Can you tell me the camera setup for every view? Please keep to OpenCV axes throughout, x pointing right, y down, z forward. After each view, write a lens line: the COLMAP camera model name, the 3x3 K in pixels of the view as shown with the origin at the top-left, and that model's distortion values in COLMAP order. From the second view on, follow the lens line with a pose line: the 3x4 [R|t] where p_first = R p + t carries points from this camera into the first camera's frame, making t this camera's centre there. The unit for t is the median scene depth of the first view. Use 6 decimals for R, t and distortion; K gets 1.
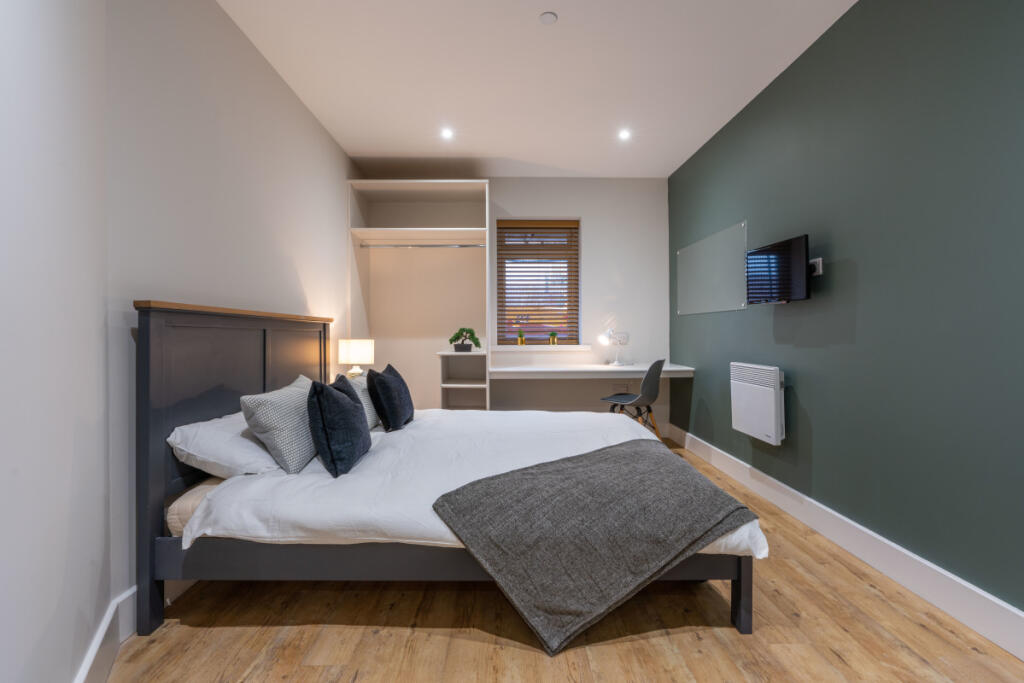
lens RADIAL K [[461.9, 0, 512.3], [0, 461.9, 335.4], [0, 0, 1]] dist [-0.012474, 0.007398]
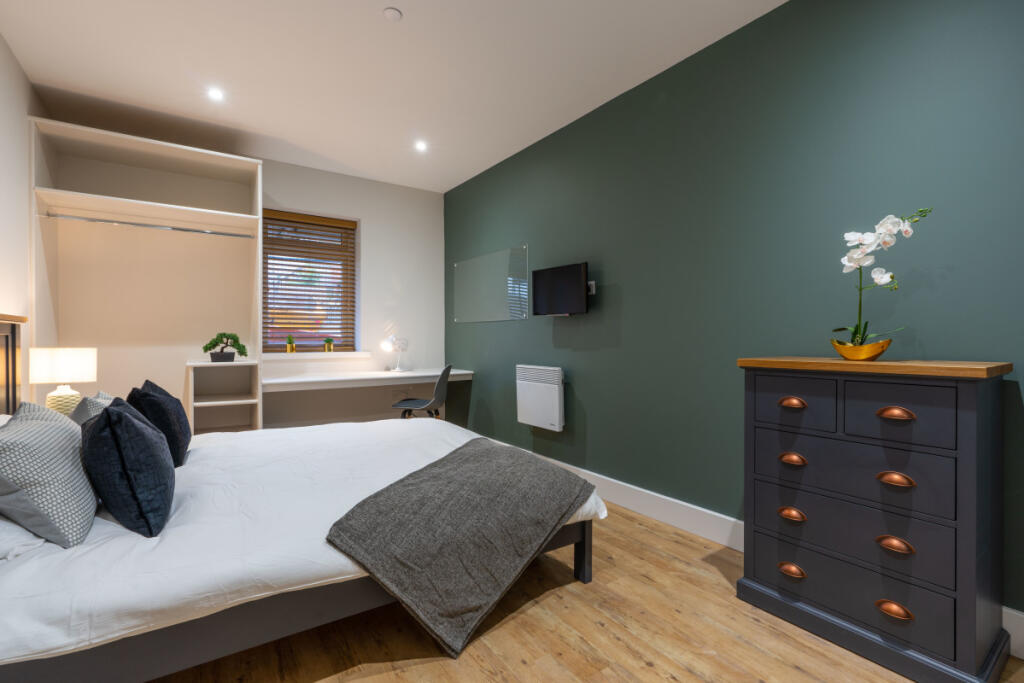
lens RADIAL K [[460.3, 0, 512.0], [0, 460.3, 341.5], [0, 0, 1]] dist [-0.011171, 0.007001]
pose [[0.832946, -0.001103, 0.553354, -0.211705], [0.001081, 0.999999, 0.000366, -0.000917], [-0.553354, 0.000294, 0.832946, 0.050551]]
